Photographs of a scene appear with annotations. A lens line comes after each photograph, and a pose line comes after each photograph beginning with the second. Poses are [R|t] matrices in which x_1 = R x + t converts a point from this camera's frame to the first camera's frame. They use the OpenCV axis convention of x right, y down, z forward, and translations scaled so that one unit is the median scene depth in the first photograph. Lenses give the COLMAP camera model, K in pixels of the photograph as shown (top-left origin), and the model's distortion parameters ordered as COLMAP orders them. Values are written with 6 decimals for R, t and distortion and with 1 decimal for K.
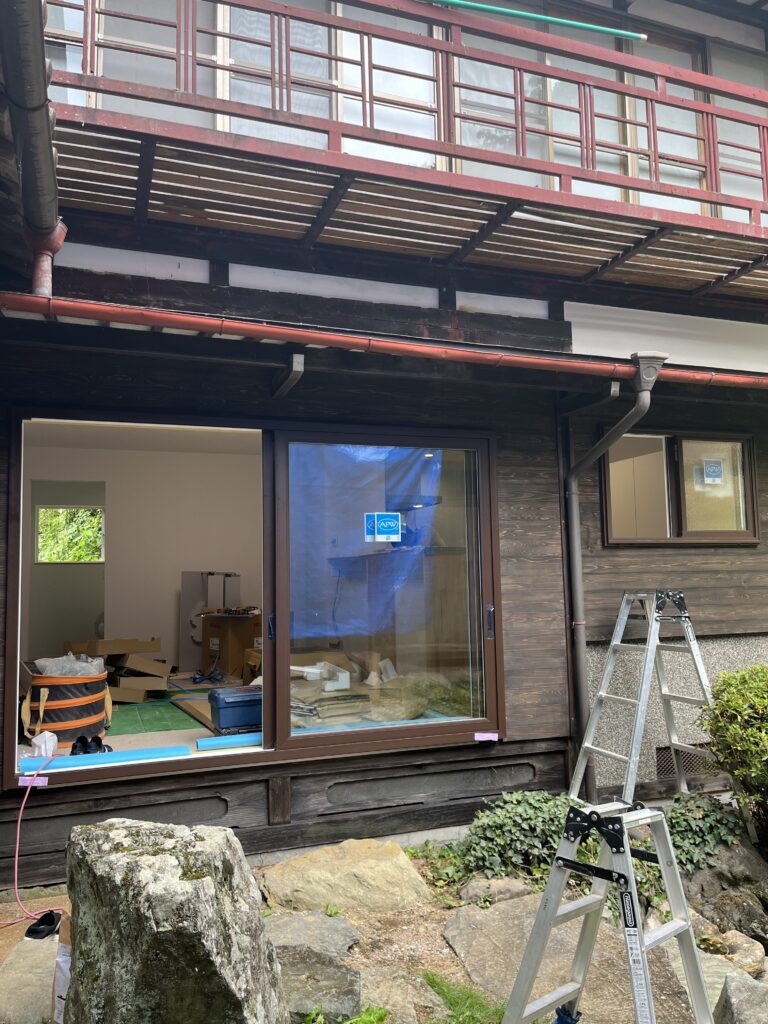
lens RADIAL K [[774.1, 0, 381.1], [0, 774.1, 508.7], [0, 0, 1]] dist [0.064590, -0.075510]
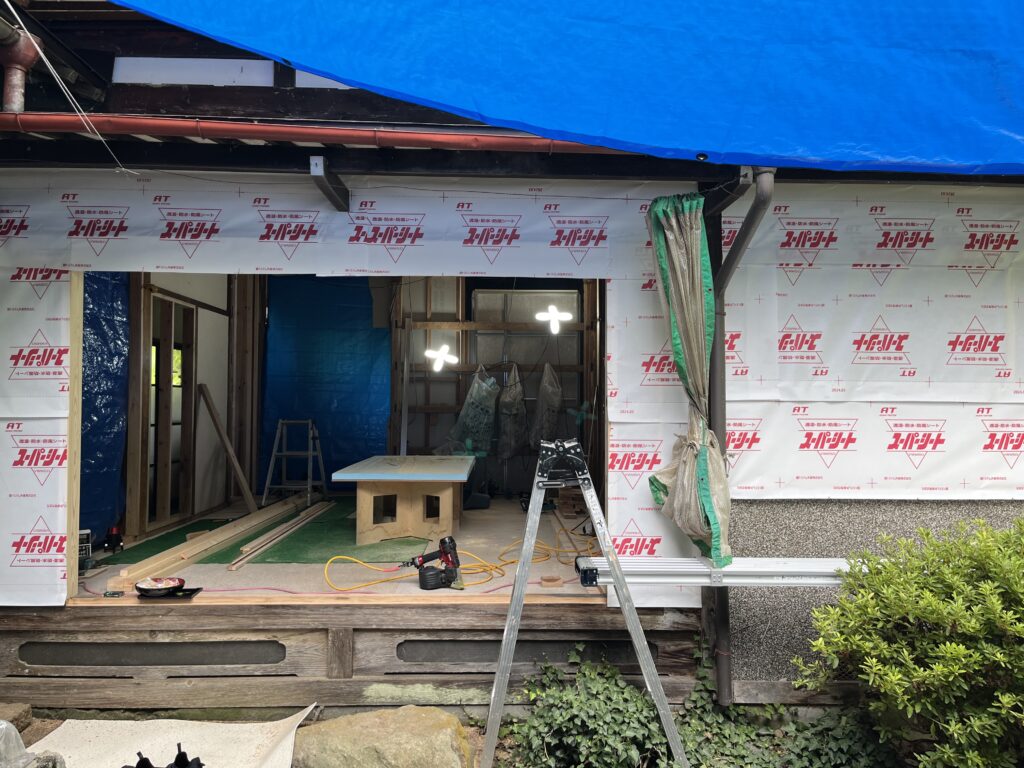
lens RADIAL K [[774.1, 0, 514.0], [0, 774.1, 382.4], [0, 0, 1]] dist [0.064590, -0.075510]
pose [[0.948971, 0.015072, -0.315002, 0.281126], [0.005214, 0.997971, 0.063459, -0.001267], [0.315320, -0.061863, 0.946967, 0.171573]]
